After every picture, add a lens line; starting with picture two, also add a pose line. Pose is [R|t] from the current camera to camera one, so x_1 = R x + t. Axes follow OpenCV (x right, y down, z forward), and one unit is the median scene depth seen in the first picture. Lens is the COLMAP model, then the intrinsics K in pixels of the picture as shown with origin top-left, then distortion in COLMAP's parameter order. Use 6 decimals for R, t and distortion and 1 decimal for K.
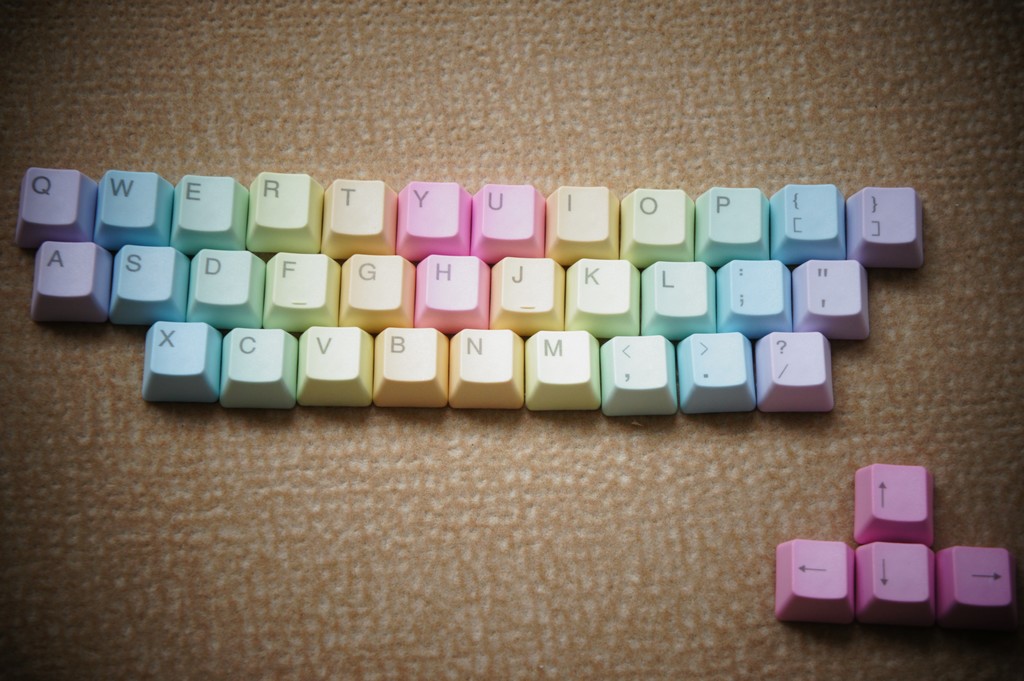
lens RADIAL K [[2440.8, 0, 511.5], [0, 2440.8, 337.7], [0, 0, 1]] dist [0.331042, 0.000000]
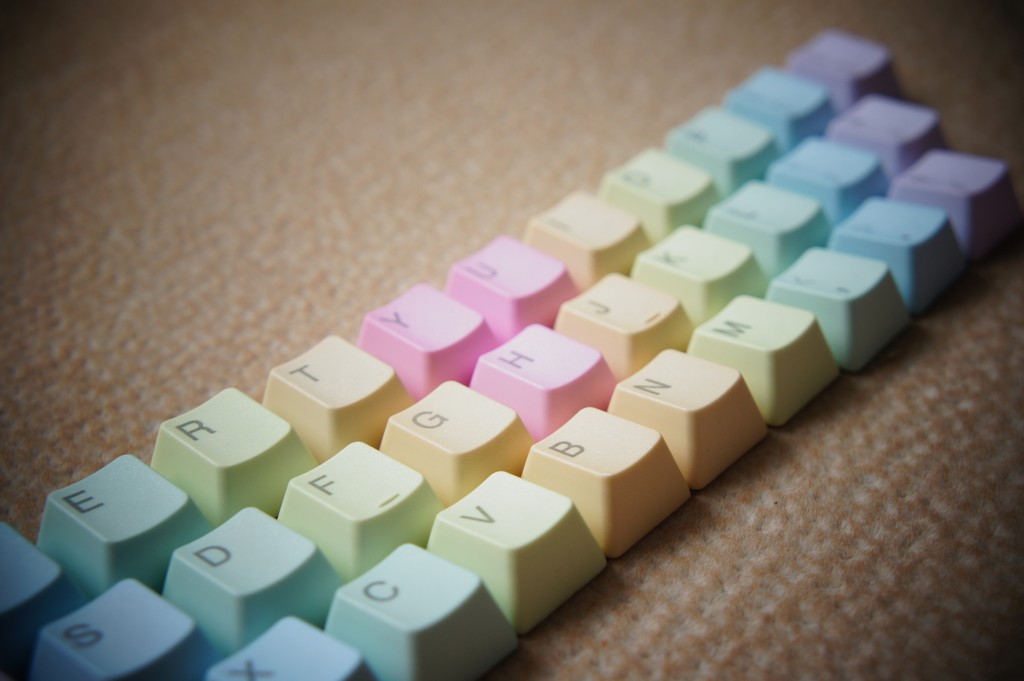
lens RADIAL K [[1615.7, 0, 517.3], [0, 1615.7, 345.6], [0, 0, 1]] dist [0.192056, 0.000000]
pose [[0.656326, -0.453337, 0.603093, -0.267262], [0.718042, 0.620724, -0.314830, 0.097071], [-0.231630, 0.639677, 0.732912, 0.710697]]
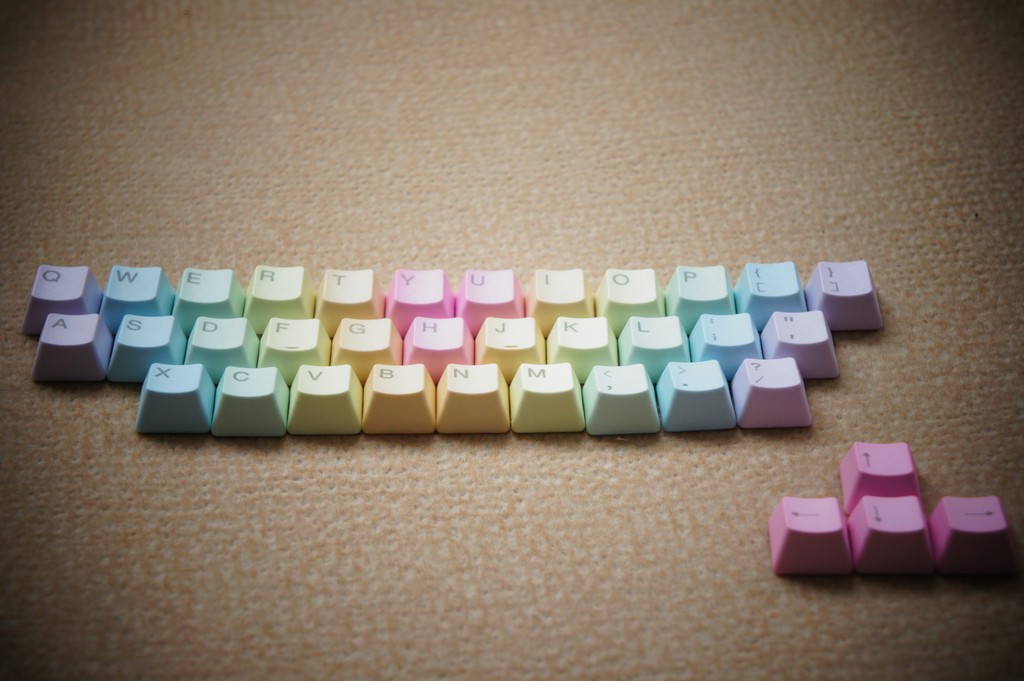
lens RADIAL K [[2440.8, 0, 516.9], [0, 2440.8, 275.7], [0, 0, 1]] dist [0.331042, 0.000000]
pose [[0.999414, -0.020890, 0.027132, -0.018589], [0.032654, 0.819945, -0.571510, 0.560161], [-0.010307, 0.572061, 0.820146, 0.125353]]
